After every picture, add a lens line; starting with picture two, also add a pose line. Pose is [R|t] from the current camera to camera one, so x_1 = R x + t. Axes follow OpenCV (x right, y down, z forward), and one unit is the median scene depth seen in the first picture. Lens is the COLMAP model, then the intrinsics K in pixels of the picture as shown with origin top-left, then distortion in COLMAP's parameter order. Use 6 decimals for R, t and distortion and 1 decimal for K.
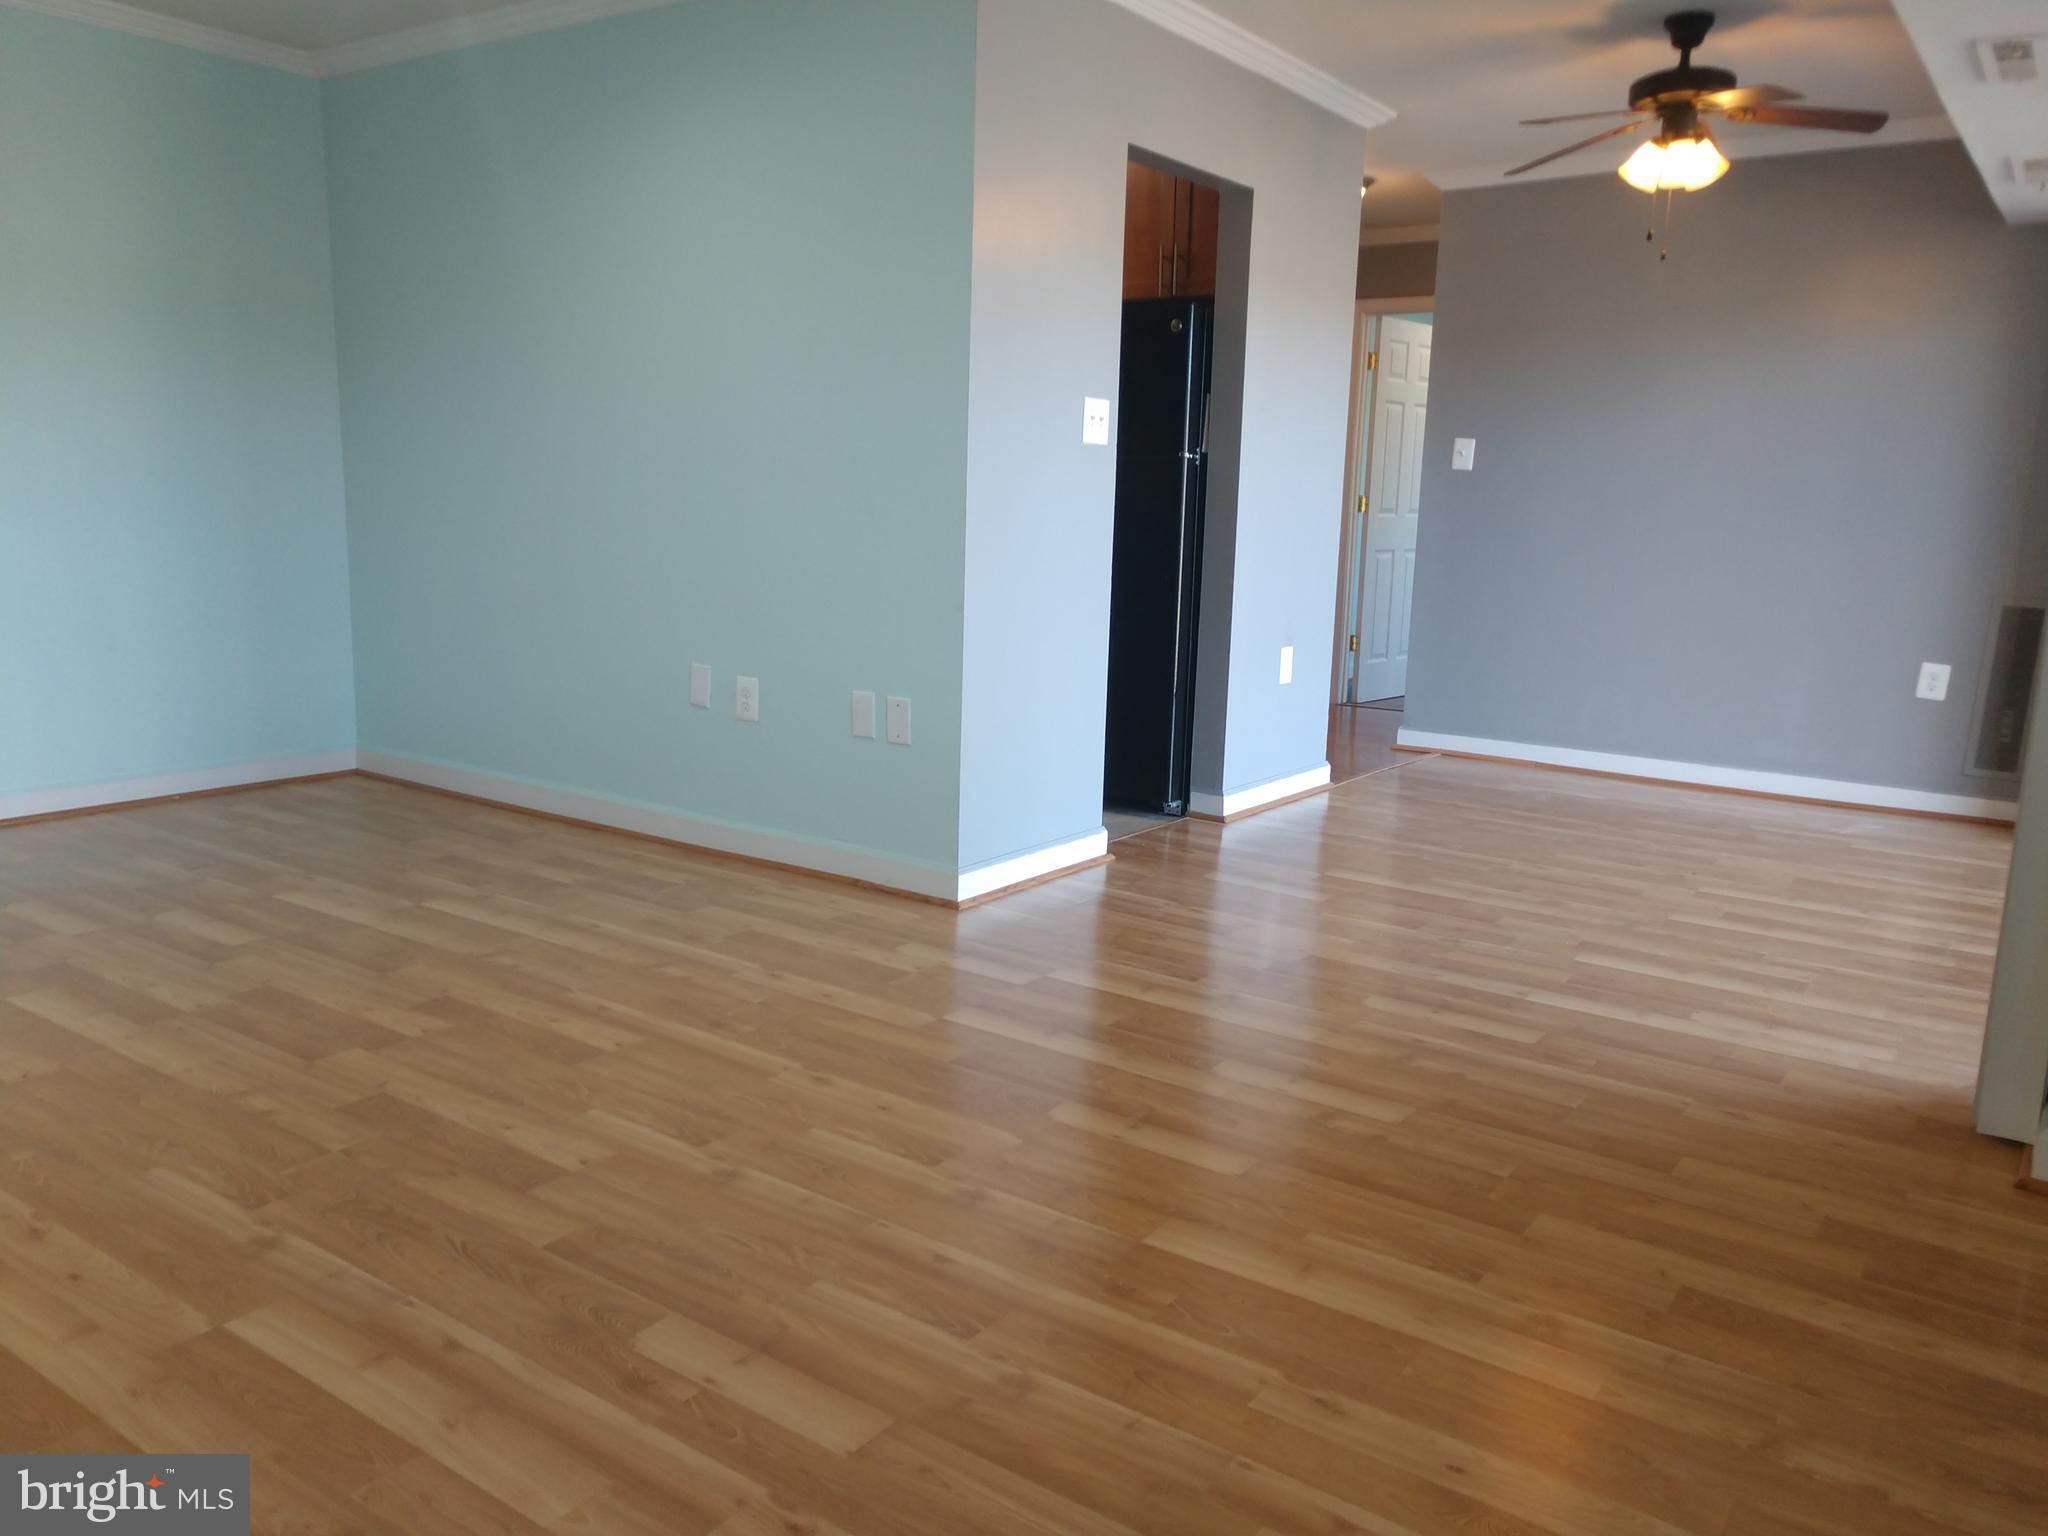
lens RADIAL K [[1561.0, 0, 1017.8], [0, 1561.0, 775.8], [0, 0, 1]] dist [0.025581, 0.006665]
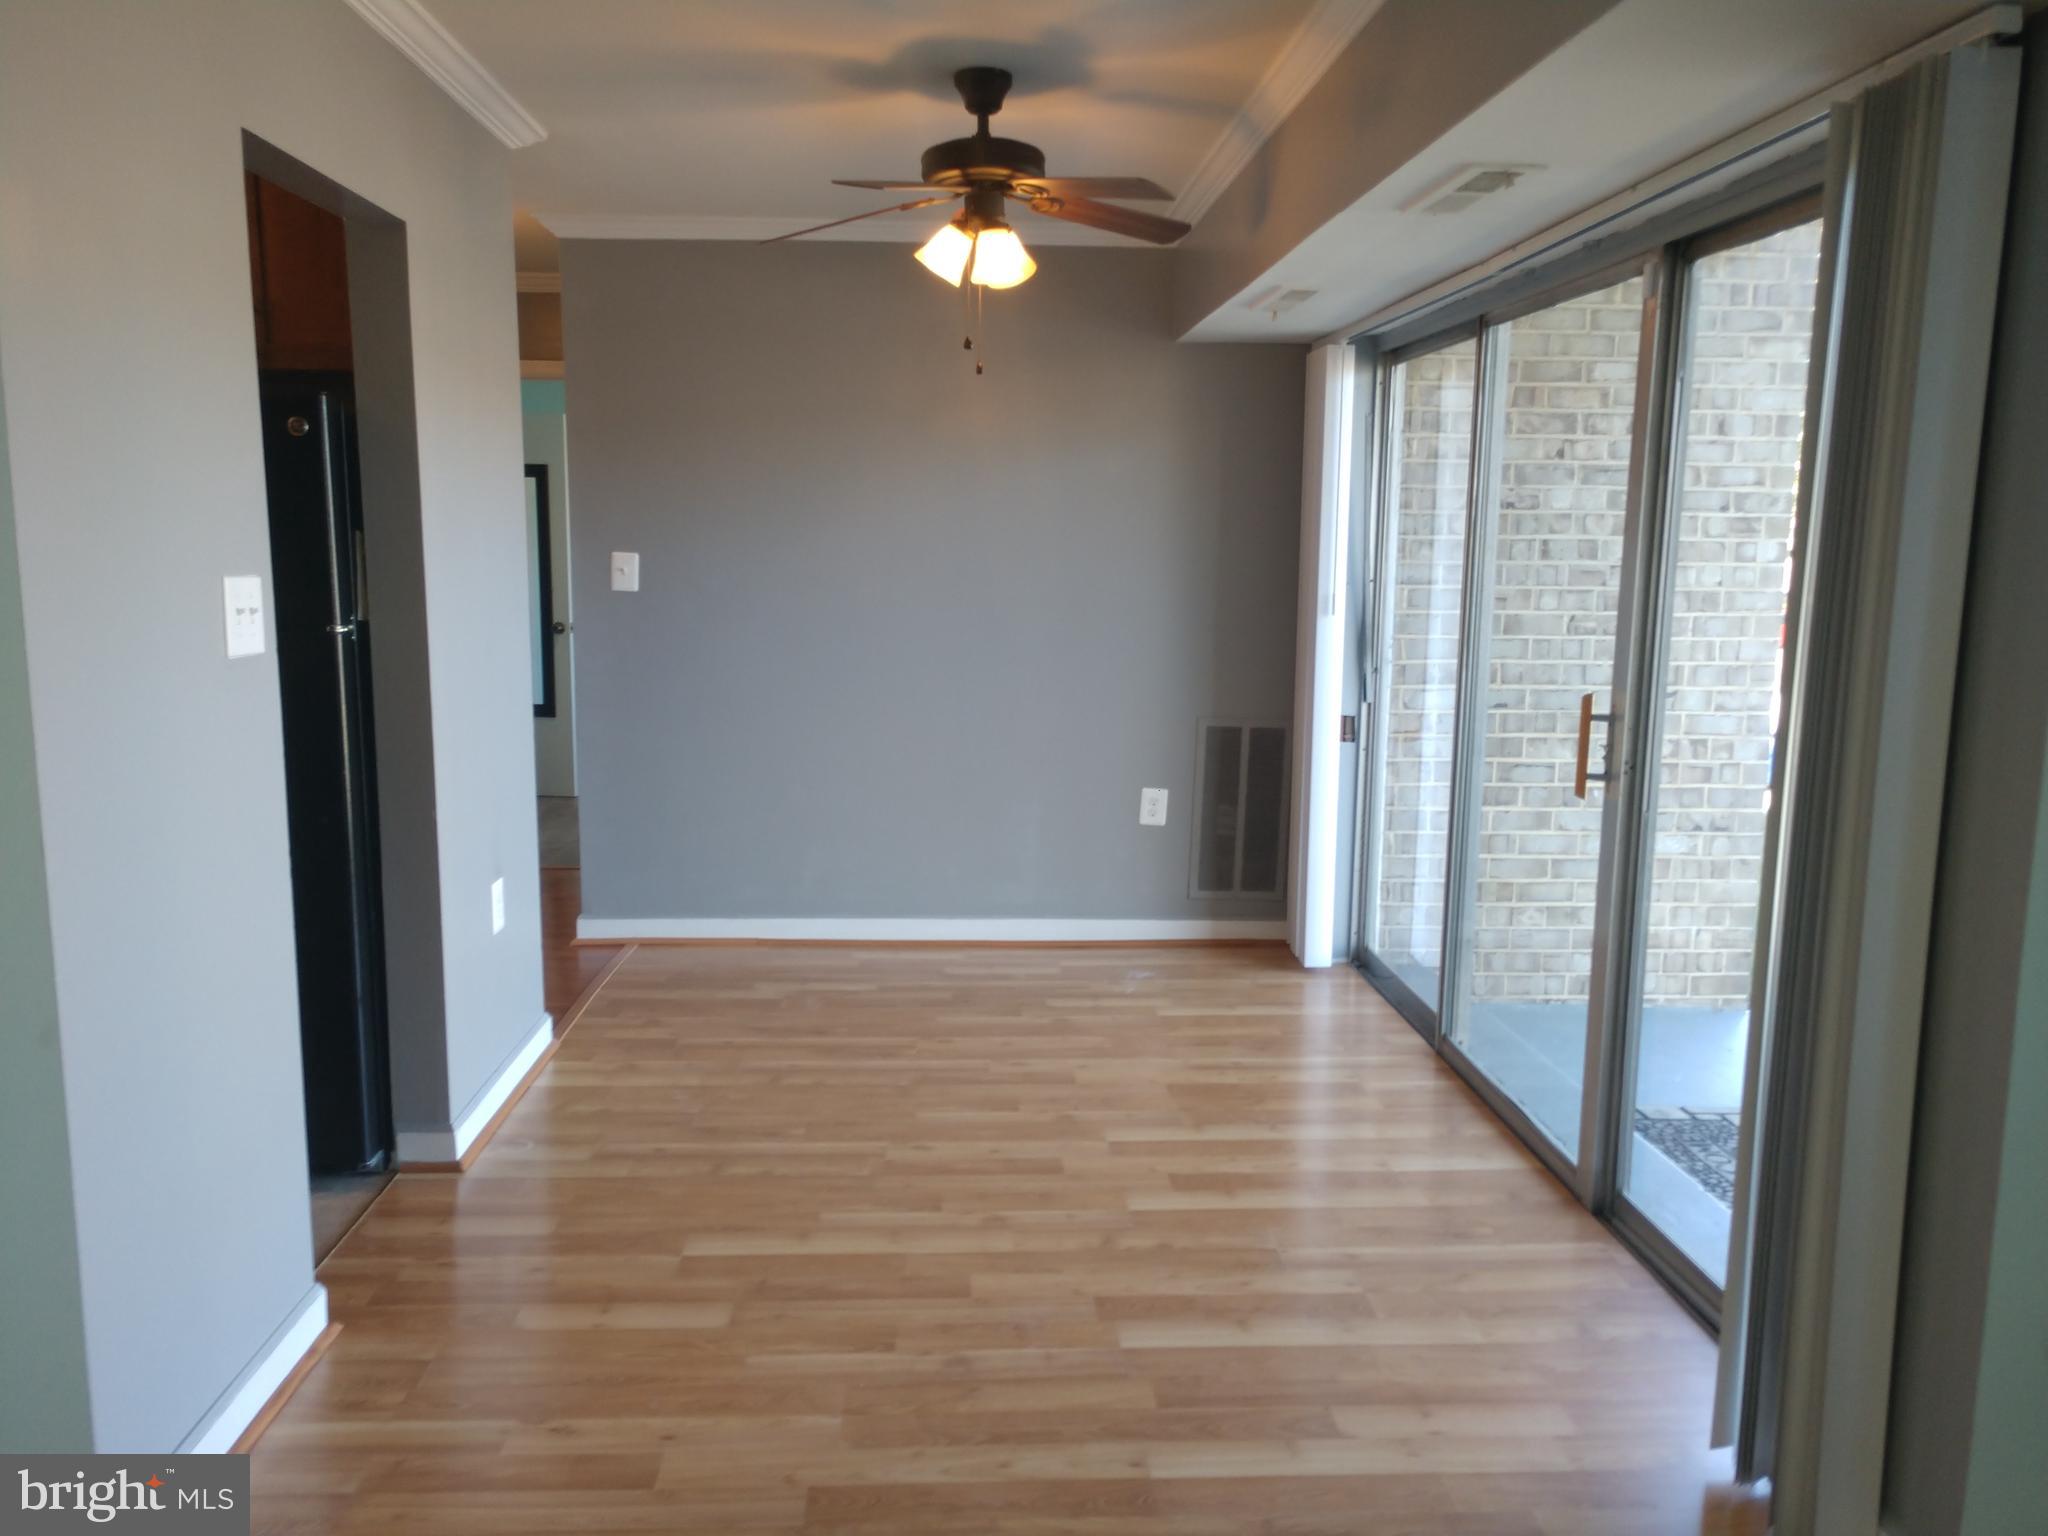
lens RADIAL K [[1561.0, 0, 1017.8], [0, 1561.0, 775.8], [0, 0, 1]] dist [0.025581, 0.006665]
pose [[0.781327, -0.115841, 0.613278, -0.085463], [0.123840, 0.991861, 0.029577, -0.151010], [-0.611713, 0.052839, 0.789314, 0.384186]]
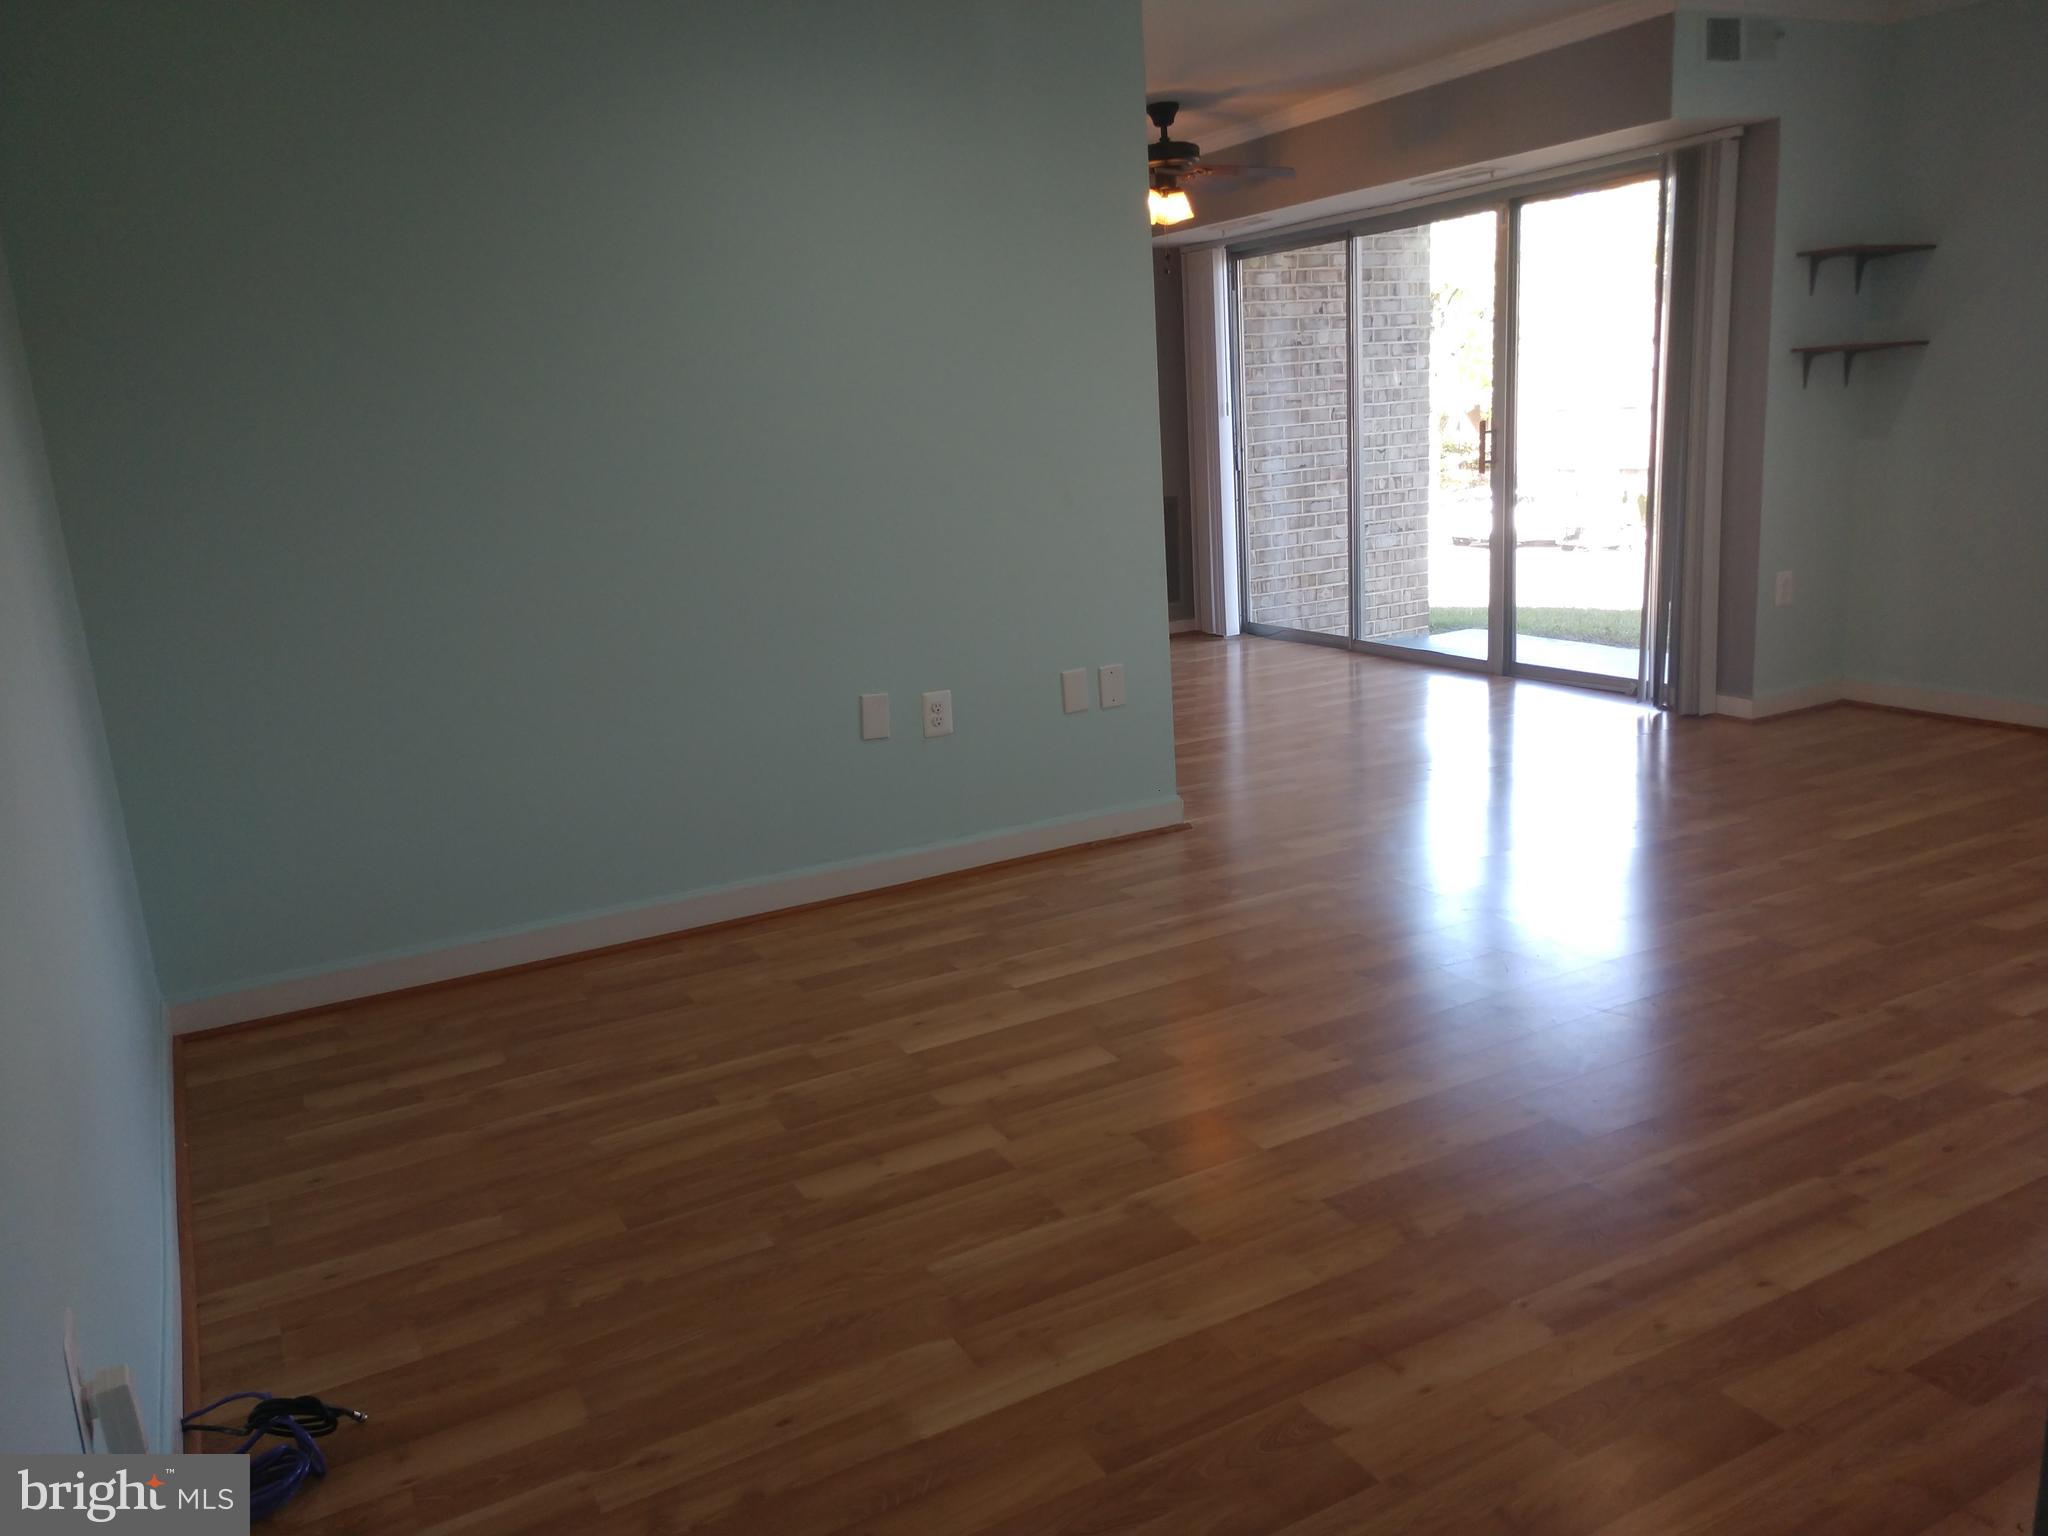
lens RADIAL K [[1561.0, 0, 1017.8], [0, 1561.0, 775.8], [0, 0, 1]] dist [0.025581, 0.006665]
pose [[0.437889, -0.260480, 0.860467, -1.019197], [0.238819, 0.956422, 0.167993, -0.167098], [-0.866729, 0.131934, 0.481014, 0.506686]]
